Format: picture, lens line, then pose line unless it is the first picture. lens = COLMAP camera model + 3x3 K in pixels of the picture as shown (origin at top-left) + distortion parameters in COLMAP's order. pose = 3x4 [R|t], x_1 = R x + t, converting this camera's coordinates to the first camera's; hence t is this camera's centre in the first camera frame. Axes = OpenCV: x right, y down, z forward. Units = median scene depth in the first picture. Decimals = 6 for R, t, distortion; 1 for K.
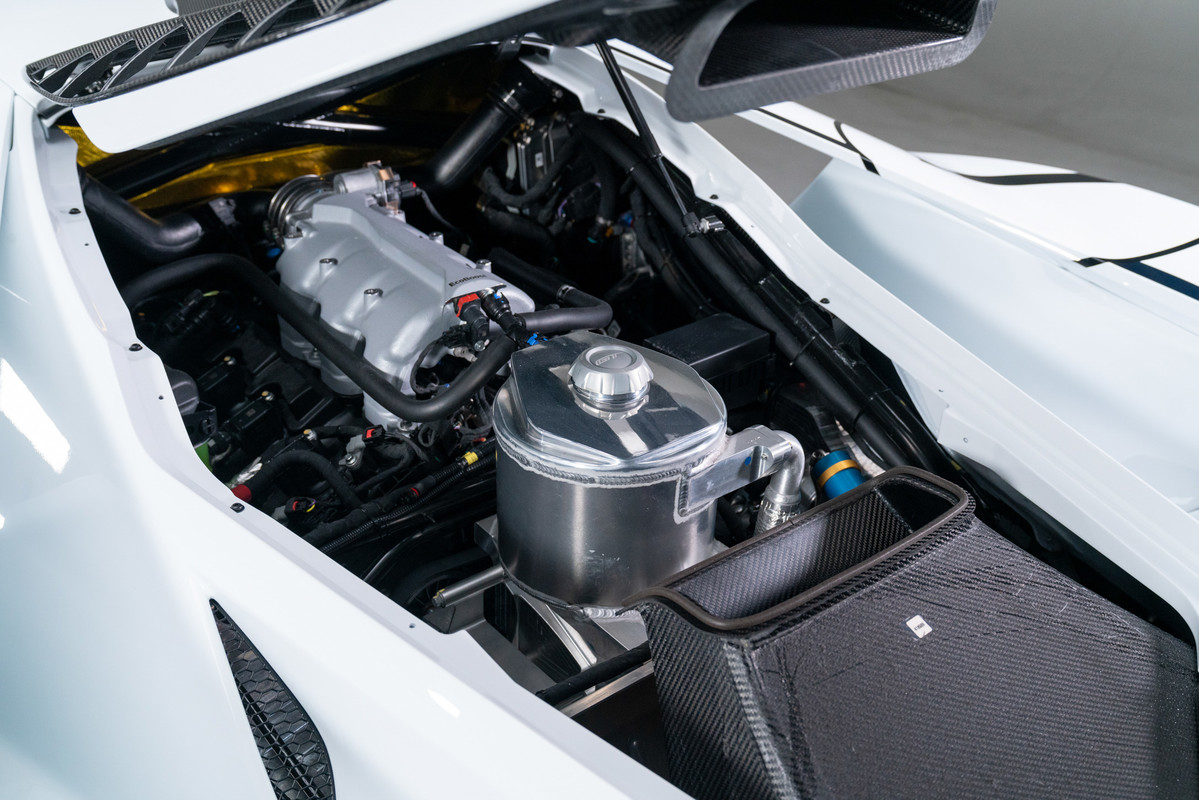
lens RADIAL K [[1195.0, 0, 592.8], [0, 1195.0, 402.1], [0, 0, 1]] dist [0.005627, 0.000763]
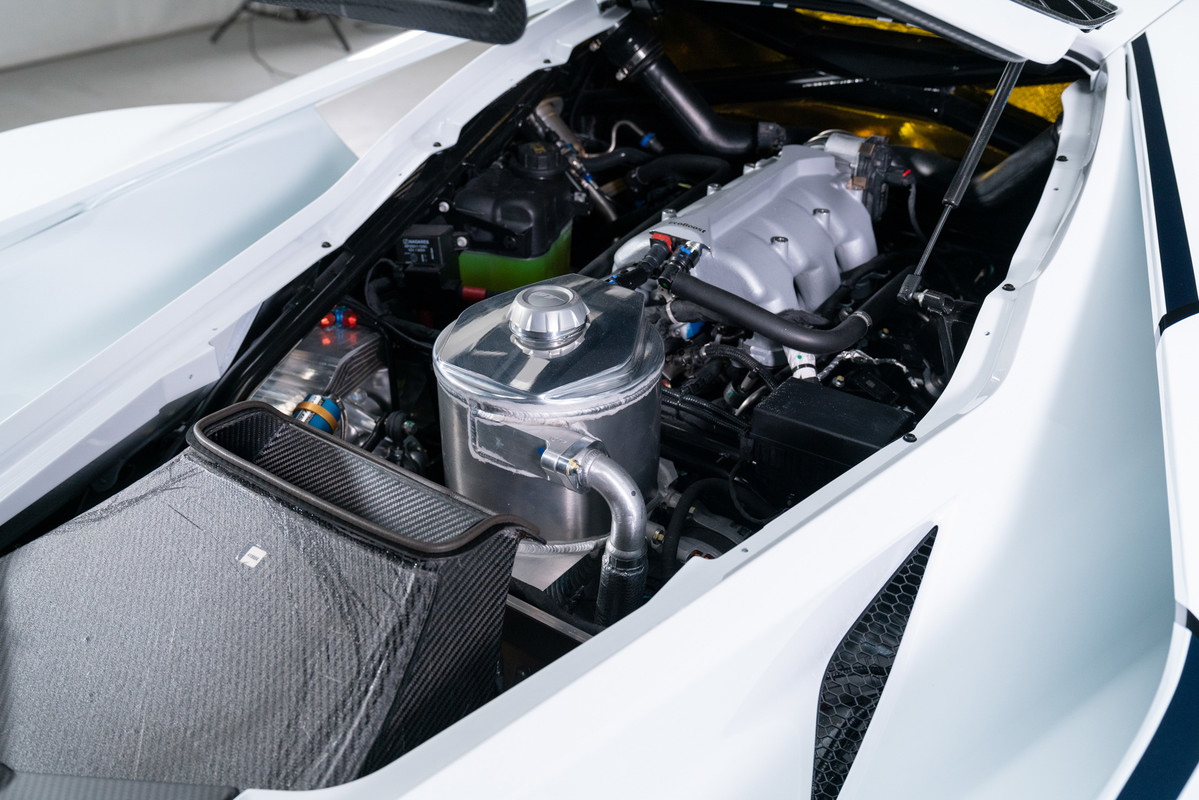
lens RADIAL K [[1195.0, 0, 592.8], [0, 1195.0, 402.1], [0, 0, 1]] dist [0.005627, 0.000763]
pose [[0.254356, 0.458251, -0.851651, 0.797592], [-0.459434, 0.832155, 0.310545, -0.253631], [0.851013, 0.312288, 0.422200, 0.544865]]
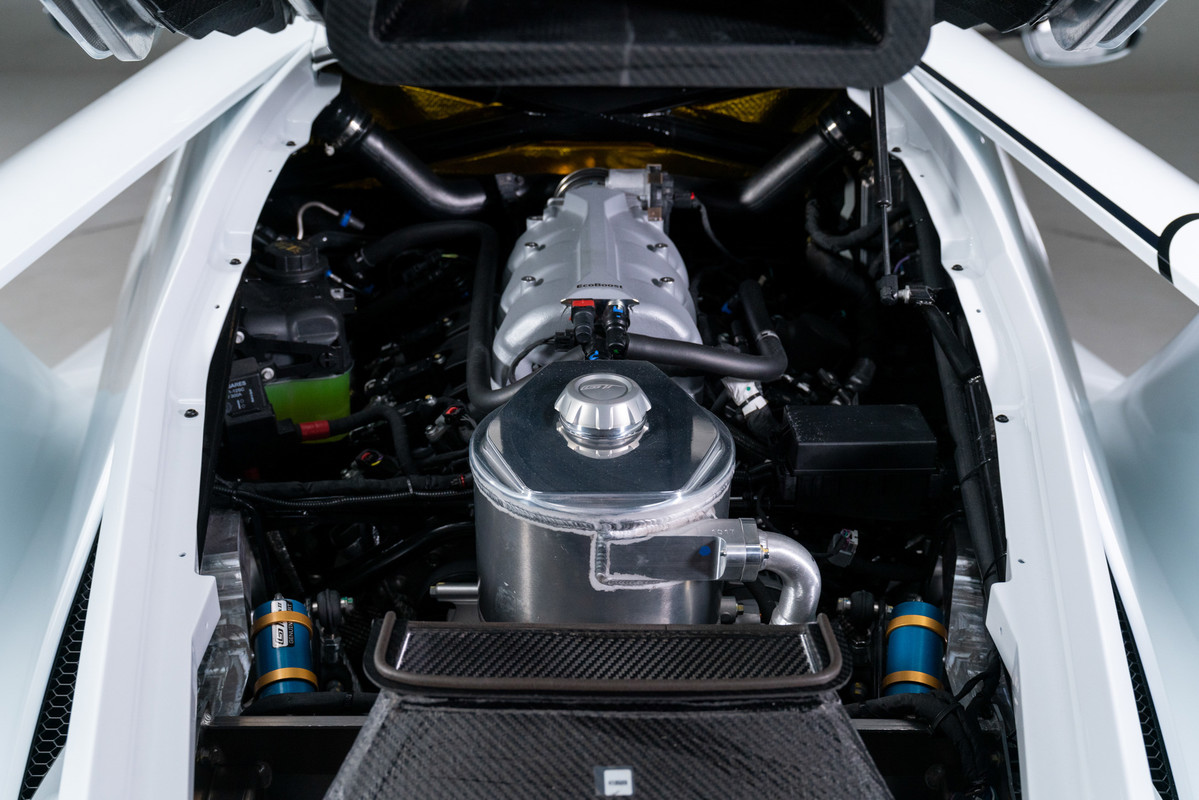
lens RADIAL K [[1236.5, 0, 596.5], [0, 1236.5, 412.4], [0, 0, 1]] dist [-0.001972, -0.005661]
pose [[0.788181, 0.268004, -0.554025, 0.449176], [-0.290935, 0.955522, 0.048326, -0.053482], [0.542335, 0.123095, 0.831096, 0.207211]]
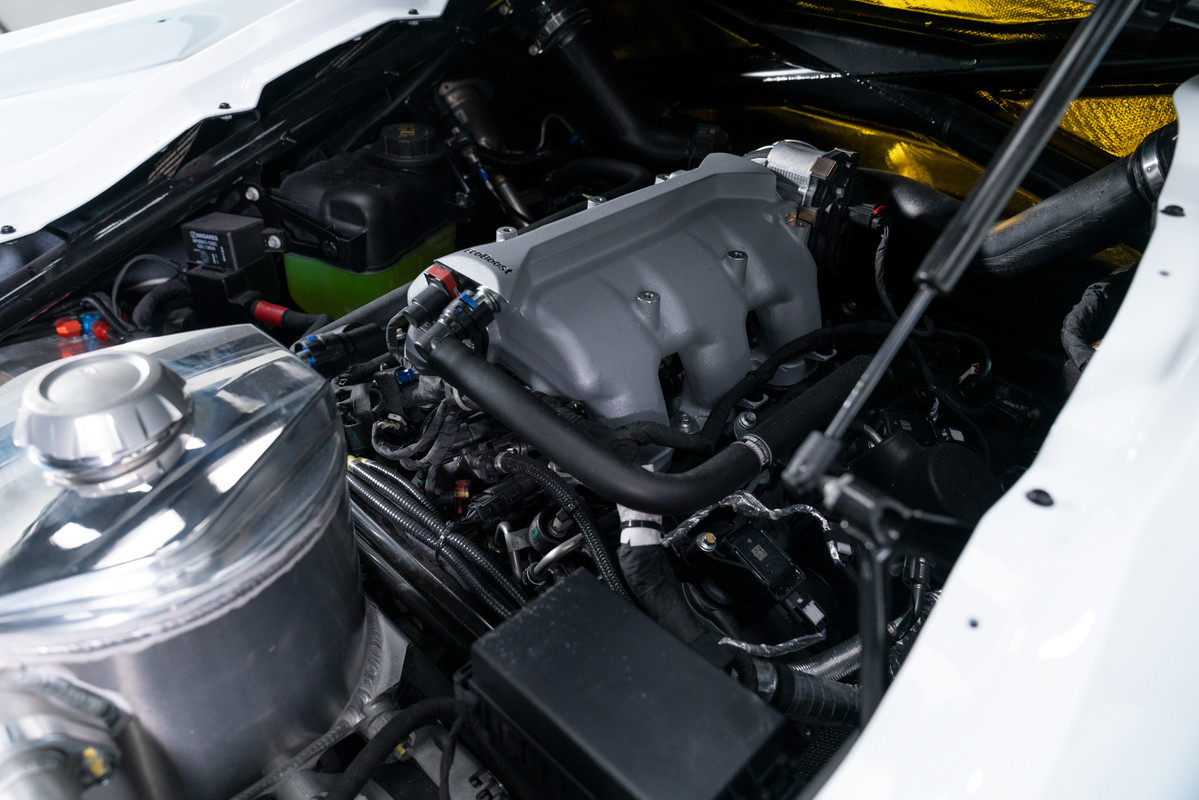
lens RADIAL K [[824.6, 0, 586.4], [0, 824.6, 400.2], [0, 0, 1]] dist [-0.022371, -0.000338]
pose [[0.106378, 0.534513, -0.838439, 0.292464], [-0.518298, 0.749415, 0.412000, -0.246660], [0.848558, 0.390734, 0.356758, 0.910223]]
